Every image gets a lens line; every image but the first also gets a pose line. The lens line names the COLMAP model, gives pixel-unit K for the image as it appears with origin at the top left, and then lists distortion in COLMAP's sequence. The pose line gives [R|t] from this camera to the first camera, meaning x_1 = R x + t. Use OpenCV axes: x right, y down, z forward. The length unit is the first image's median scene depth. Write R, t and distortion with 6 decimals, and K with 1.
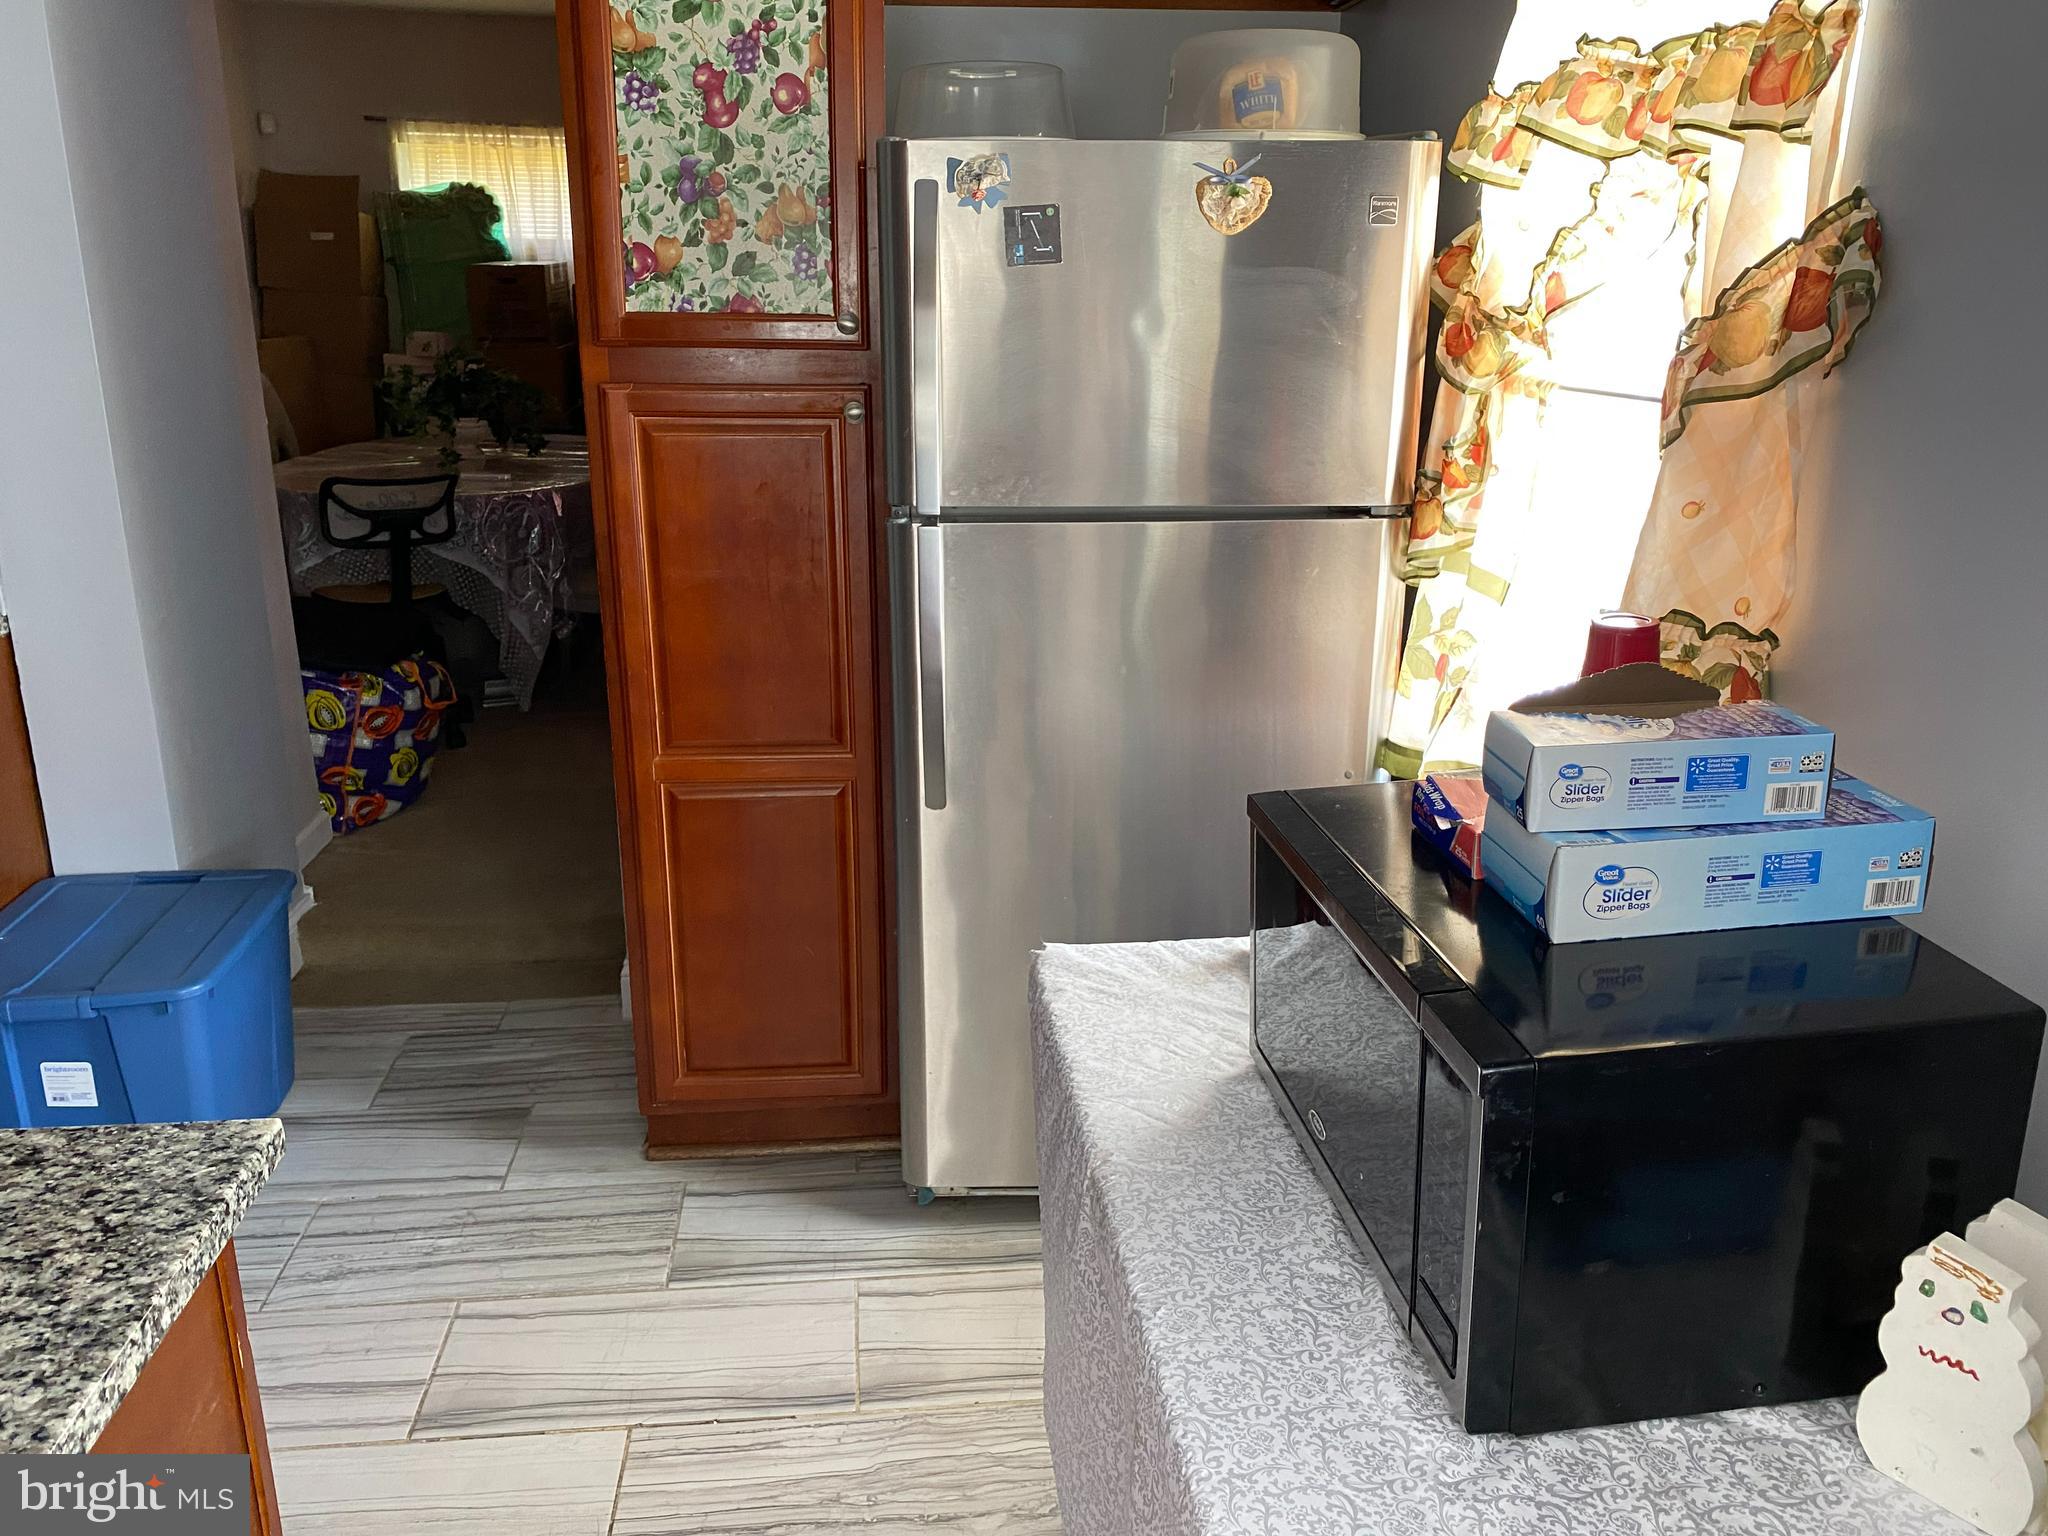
lens RADIAL K [[1570.6, 0, 977.5], [0, 1570.6, 740.1], [0, 0, 1]] dist [0.042553, -0.050694]
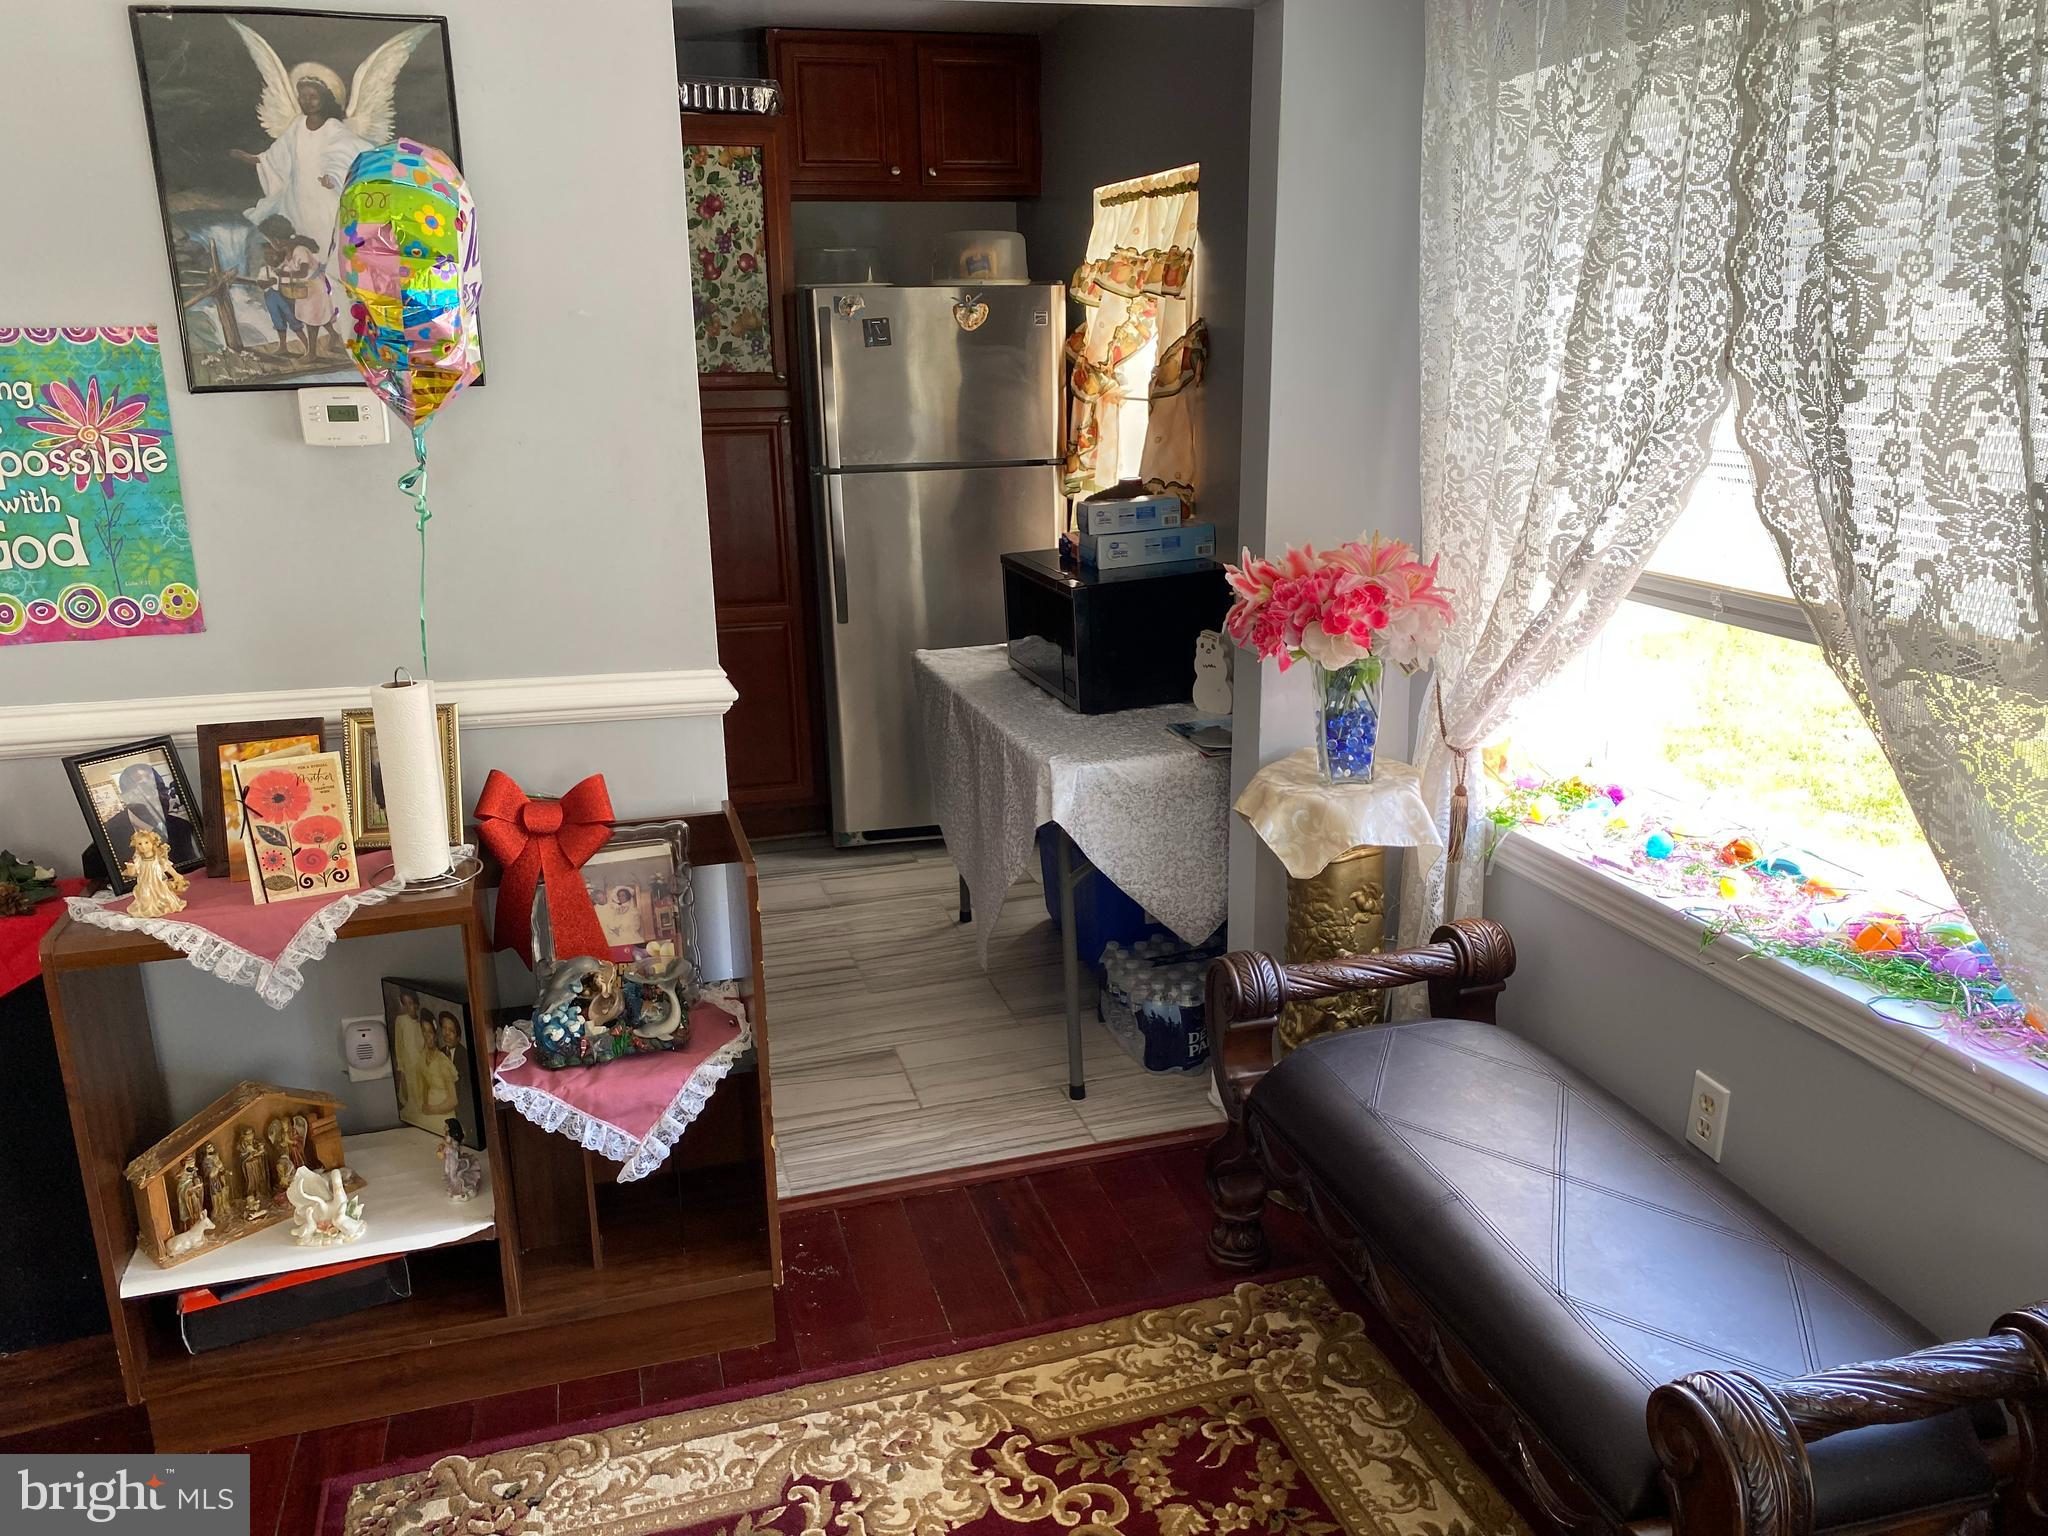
lens RADIAL K [[1570.6, 0, 1026.2], [0, 1570.6, 767.8], [0, 0, 1]] dist [0.042553, -0.050694]
pose [[0.979061, -0.072442, 0.190241, -0.205124], [0.075115, 0.997151, -0.006868, 0.276238], [-0.189202, 0.021014, 0.981713, -1.044962]]
